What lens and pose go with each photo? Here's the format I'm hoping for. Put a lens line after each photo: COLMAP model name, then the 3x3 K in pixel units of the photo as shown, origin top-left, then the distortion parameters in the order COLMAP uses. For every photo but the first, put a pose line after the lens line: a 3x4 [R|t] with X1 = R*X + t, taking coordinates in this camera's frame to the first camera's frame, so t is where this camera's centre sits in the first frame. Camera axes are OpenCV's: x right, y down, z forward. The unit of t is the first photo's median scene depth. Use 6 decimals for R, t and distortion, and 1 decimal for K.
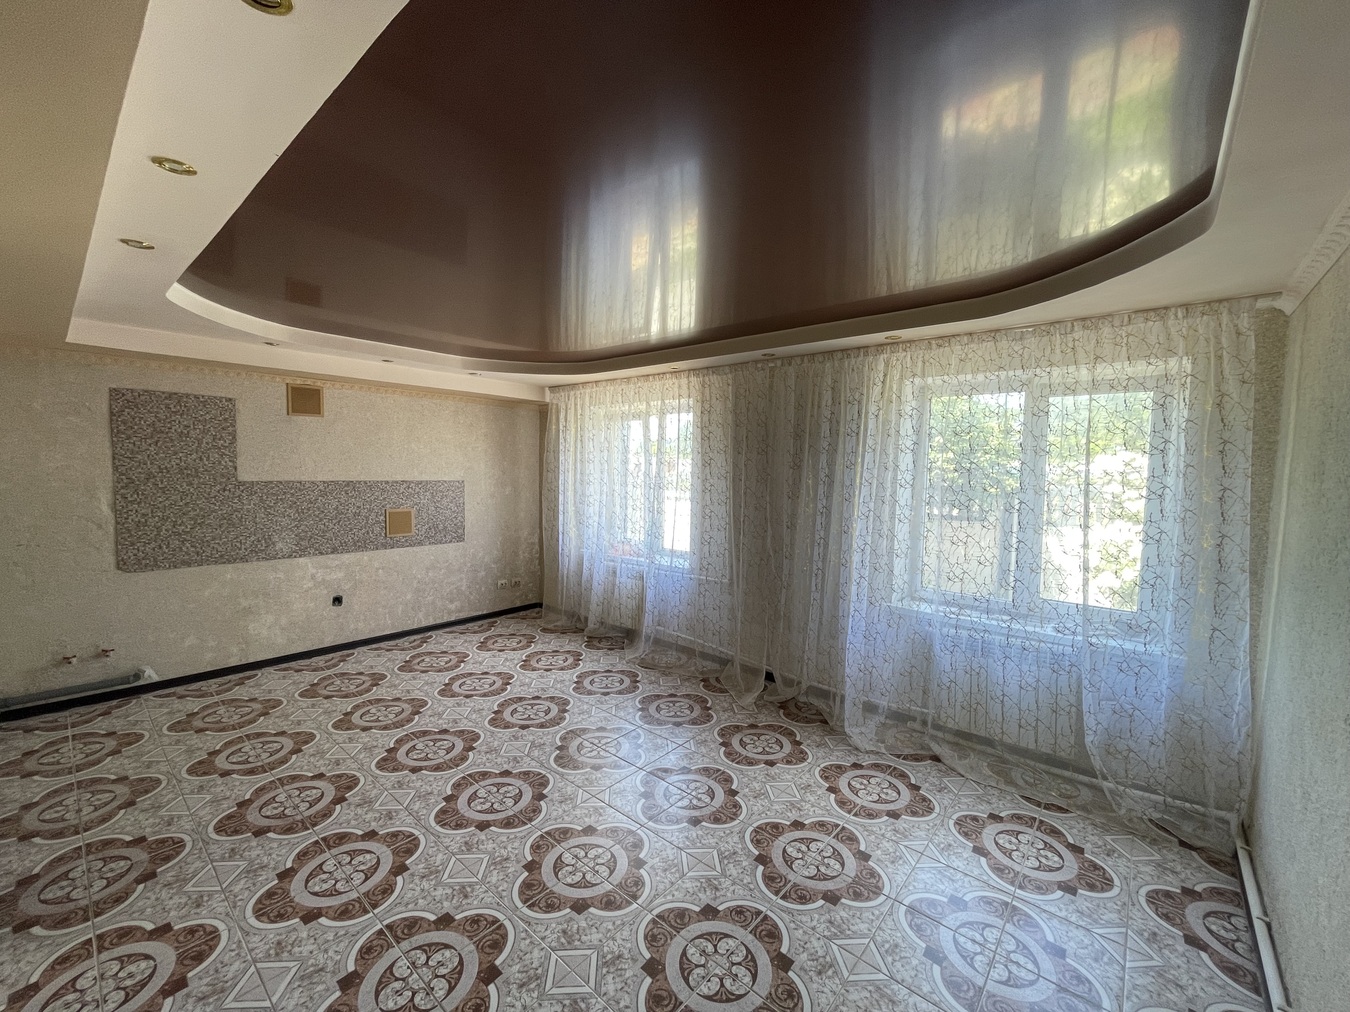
lens RADIAL K [[548.3, 0, 672.9], [0, 548.3, 503.2], [0, 0, 1]] dist [-0.000938, 0.000064]
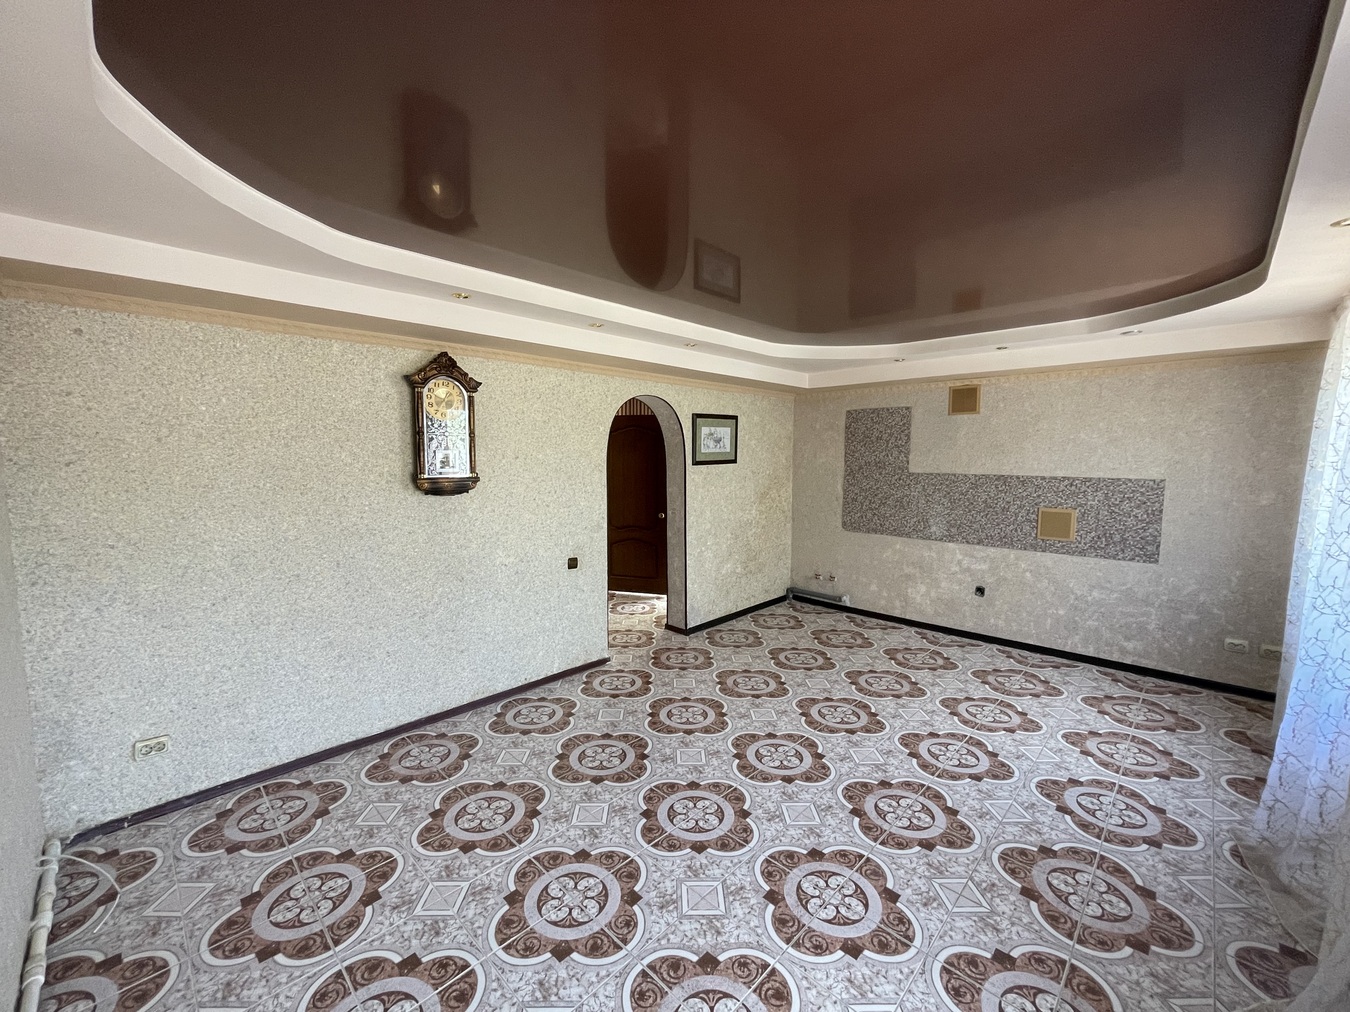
lens RADIAL K [[548.3, 0, 672.7], [0, 548.3, 512.6], [0, 0, 1]] dist [-0.000938, 0.000064]
pose [[-0.052688, 0.086227, -0.994881, 0.446248], [-0.067918, 0.993649, 0.089717, -0.022932], [0.996299, 0.072297, -0.046497, 0.477068]]
